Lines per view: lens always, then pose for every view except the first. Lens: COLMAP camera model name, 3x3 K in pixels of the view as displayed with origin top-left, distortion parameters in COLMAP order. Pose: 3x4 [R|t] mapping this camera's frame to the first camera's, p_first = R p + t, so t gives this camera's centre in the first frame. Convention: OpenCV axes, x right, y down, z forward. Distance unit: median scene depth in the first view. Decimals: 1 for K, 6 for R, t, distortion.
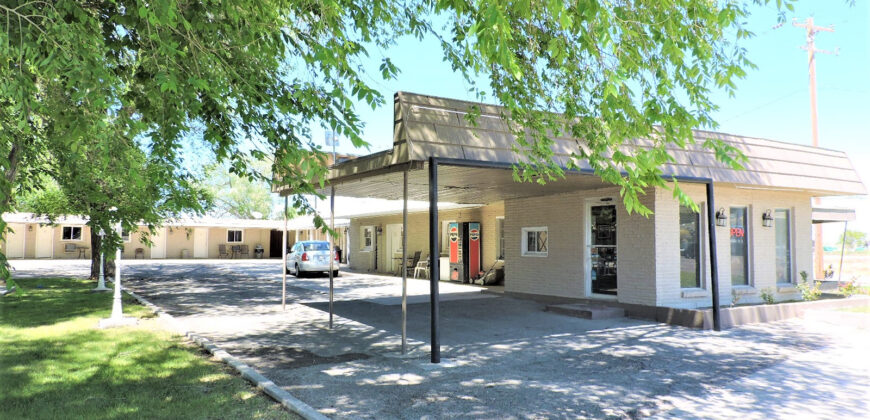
lens RADIAL K [[619.0, 0, 435.0], [0, 619.0, 210.0], [0, 0, 1]] dist [-0.025522, 0.001634]
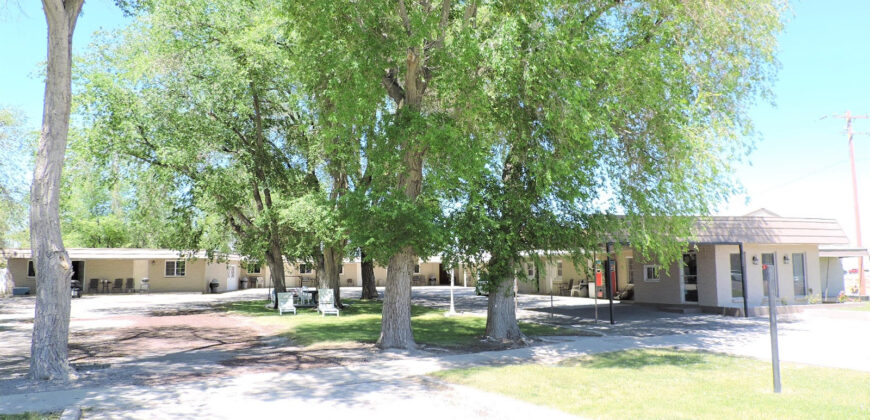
lens RADIAL K [[621.9, 0, 427.2], [0, 621.9, 211.1], [0, 0, 1]] dist [-0.022886, 0.002026]
pose [[0.982174, -0.032715, -0.185105, -0.105920], [0.025336, 0.998793, -0.042089, -0.053203], [0.186259, 0.036648, 0.981817, -0.678012]]
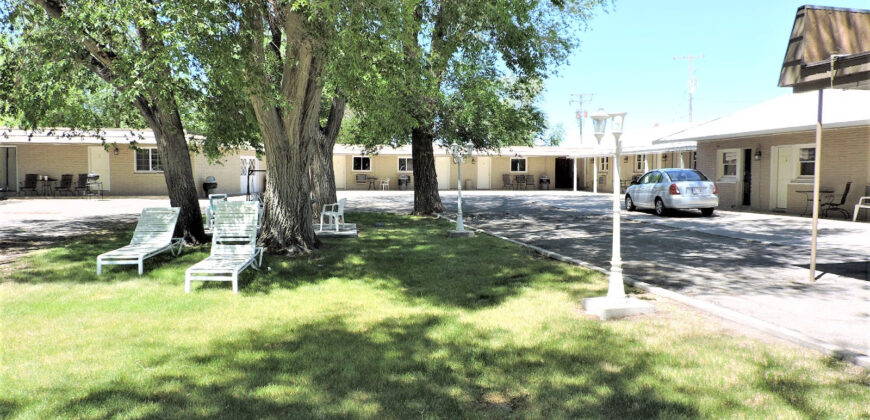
lens RADIAL K [[619.0, 0, 435.0], [0, 619.0, 210.0], [0, 0, 1]] dist [-0.025522, 0.001634]
pose [[0.937353, 0.015237, -0.348049, -0.269835], [0.024197, 0.993783, 0.108672, 0.013329], [0.347541, -0.110286, 0.931156, 0.219605]]
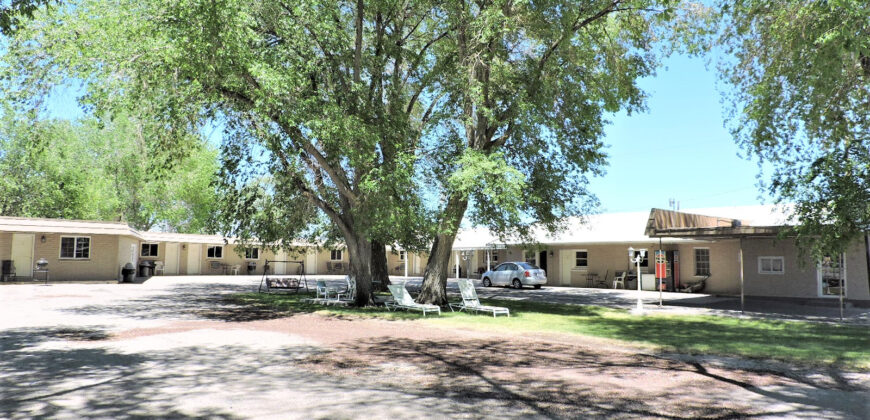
lens RADIAL K [[619.0, 0, 435.0], [0, 619.0, 210.0], [0, 0, 1]] dist [-0.025522, 0.001634]
pose [[0.981229, 0.019810, 0.191826, -0.822688], [-0.015457, 0.999589, -0.024159, -0.035612], [-0.192225, 0.020740, 0.981132, -0.370625]]
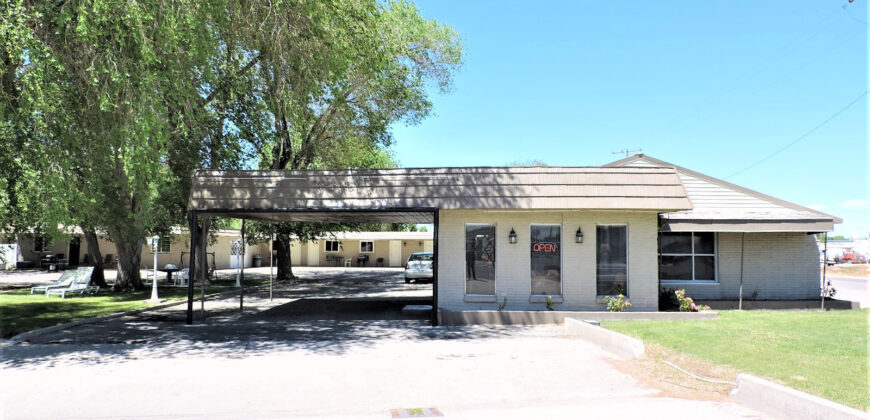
lens RADIAL K [[663.5, 0, 468.2], [0, 663.5, 210.8], [0, 0, 1]] dist [0.000713, 0.000298]
pose [[0.865525, -0.034593, -0.499670, 0.672913], [0.031474, 0.999397, -0.014672, -0.012476], [0.499876, -0.003027, 0.866092, -0.090312]]
